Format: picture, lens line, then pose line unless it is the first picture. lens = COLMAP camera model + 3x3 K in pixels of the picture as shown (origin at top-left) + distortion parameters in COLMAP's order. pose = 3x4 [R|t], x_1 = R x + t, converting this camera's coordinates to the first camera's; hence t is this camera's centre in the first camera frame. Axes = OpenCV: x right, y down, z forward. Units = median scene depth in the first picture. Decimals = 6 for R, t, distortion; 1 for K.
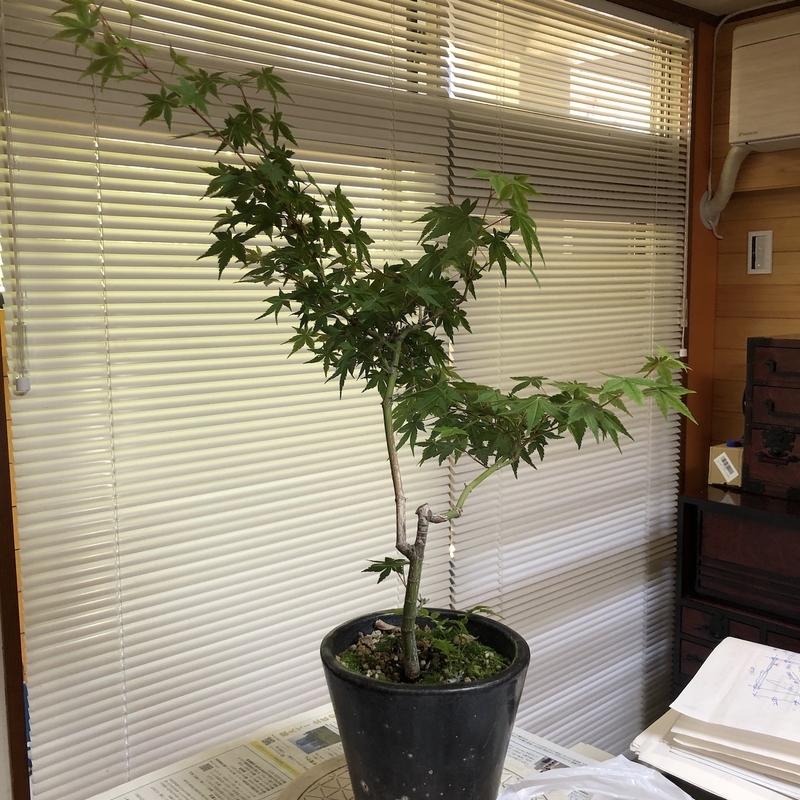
lens RADIAL K [[875.4, 0, 409.0], [0, 875.4, 398.2], [0, 0, 1]] dist [0.000233, 0.030189]
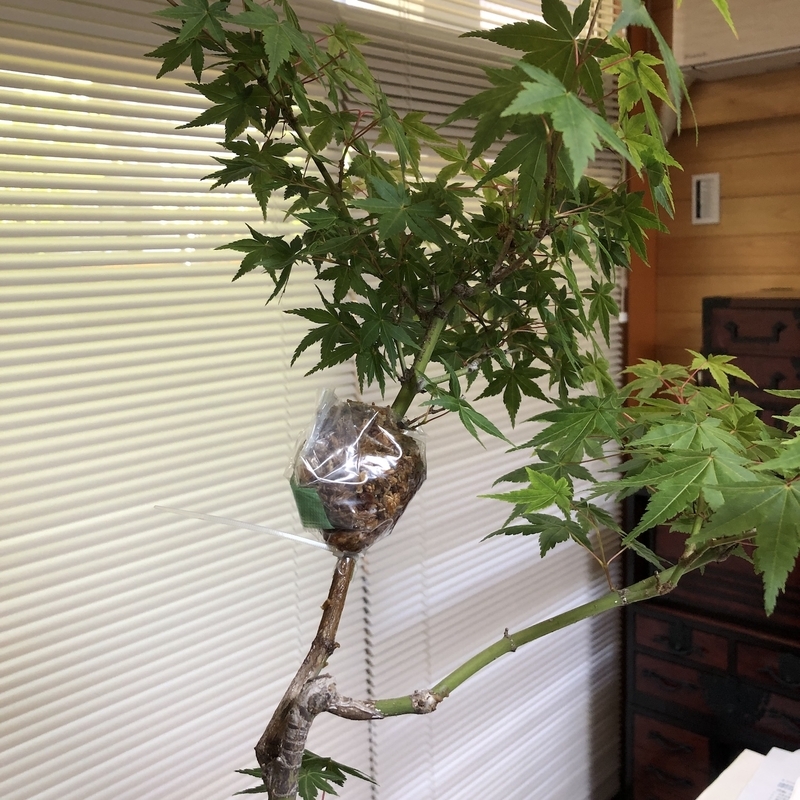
lens RADIAL K [[906.4, 0, 419.8], [0, 906.4, 398.9], [0, 0, 1]] dist [-0.010616, -0.021732]
pose [[0.992158, -0.045400, 0.116453, 0.007980], [0.041735, 0.998559, 0.033725, -0.011475], [-0.117817, -0.028601, 0.992623, 0.151734]]
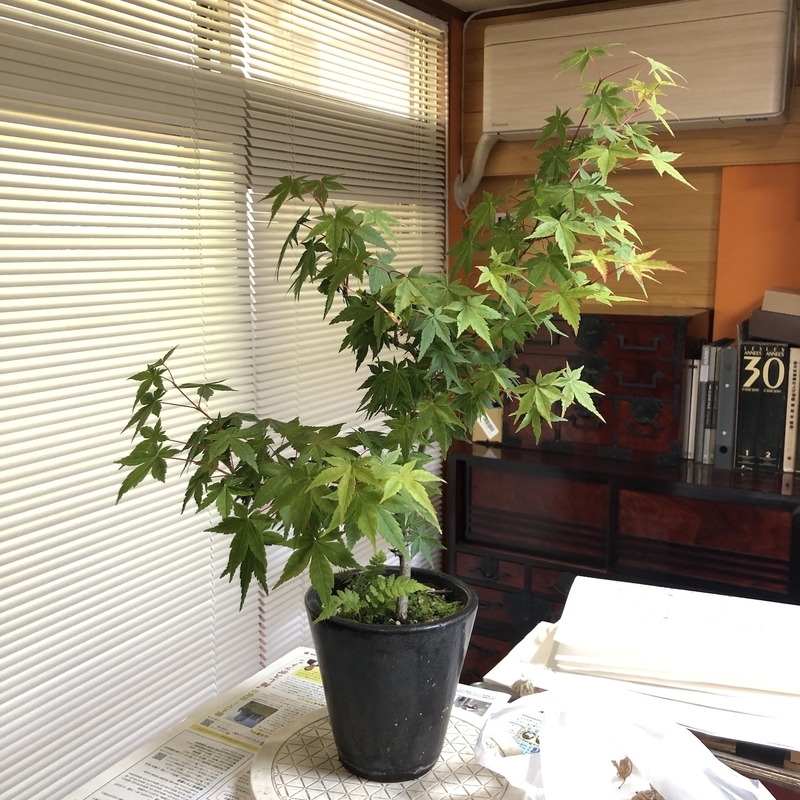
lens RADIAL K [[866.7, 0, 397.1], [0, 866.7, 412.1], [0, 0, 1]] dist [0.087914, -0.261609]
pose [[0.945899, -0.056860, 0.319441, -0.105501], [0.037970, 0.997159, 0.065057, -0.015806], [-0.322232, -0.049408, 0.945370, -0.017271]]
